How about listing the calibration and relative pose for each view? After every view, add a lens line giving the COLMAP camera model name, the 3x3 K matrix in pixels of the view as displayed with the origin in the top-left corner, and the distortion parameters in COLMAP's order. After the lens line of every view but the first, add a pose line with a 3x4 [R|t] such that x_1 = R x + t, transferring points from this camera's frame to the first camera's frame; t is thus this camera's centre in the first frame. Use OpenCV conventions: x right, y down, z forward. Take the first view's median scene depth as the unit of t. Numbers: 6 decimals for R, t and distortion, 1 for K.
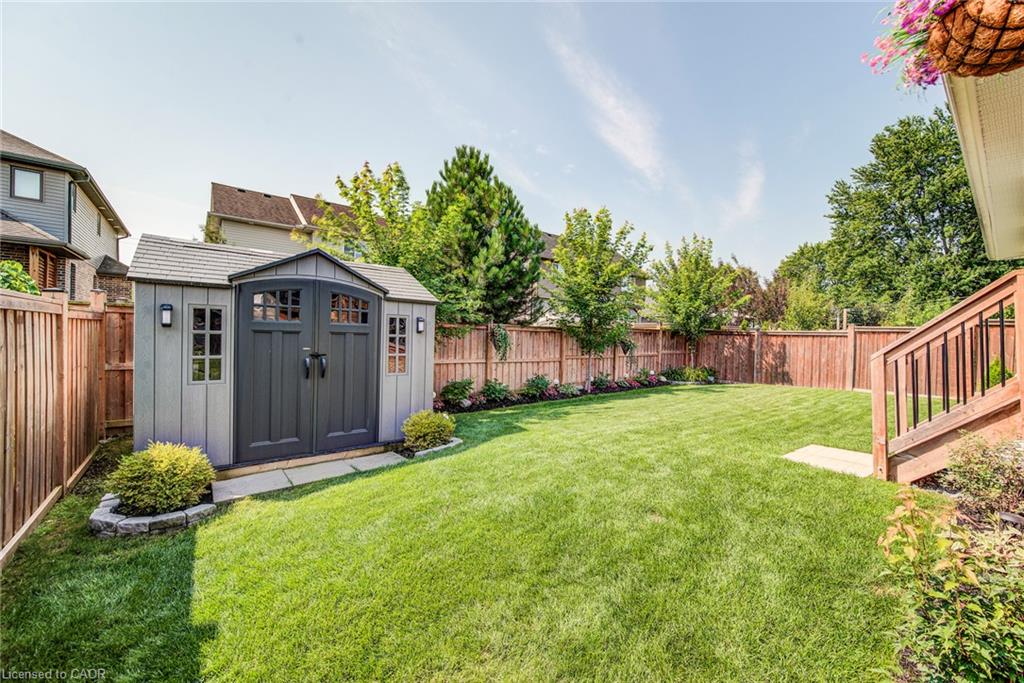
lens RADIAL K [[404.4, 0, 512.0], [0, 404.4, 341.5], [0, 0, 1]] dist [0.000054, -0.000088]
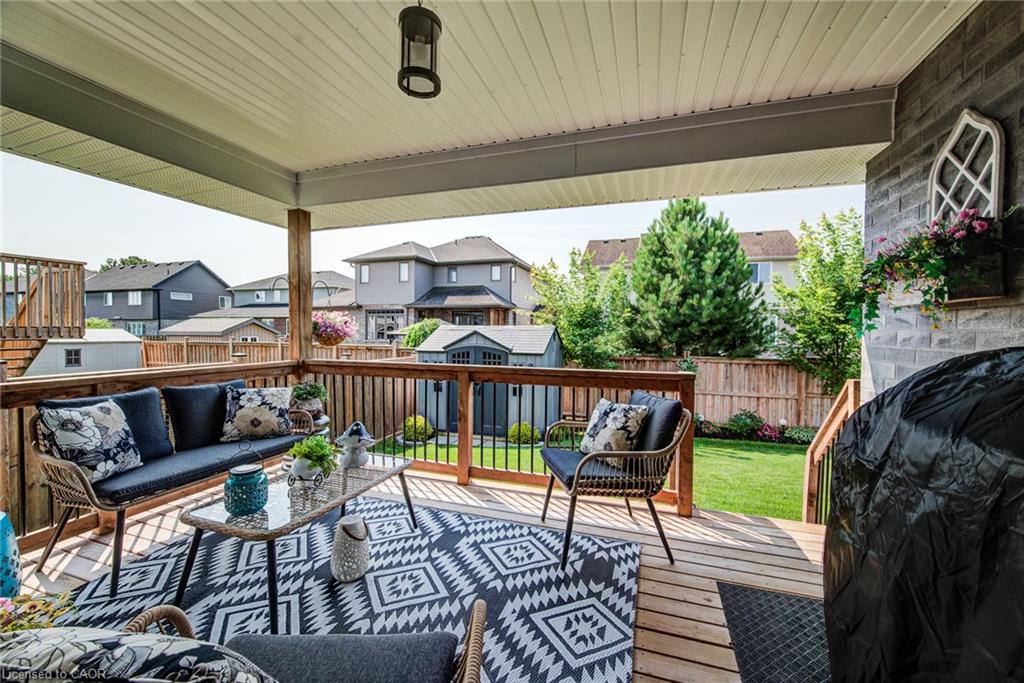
lens RADIAL K [[404.4, 0, 512.0], [0, 404.4, 341.5], [0, 0, 1]] dist [0.000054, -0.000088]
pose [[0.545087, 0.000034, -0.838380, 0.548880], [-0.005766, 0.999977, -0.003708, -0.071915], [0.838360, 0.006855, 0.545074, 0.031209]]
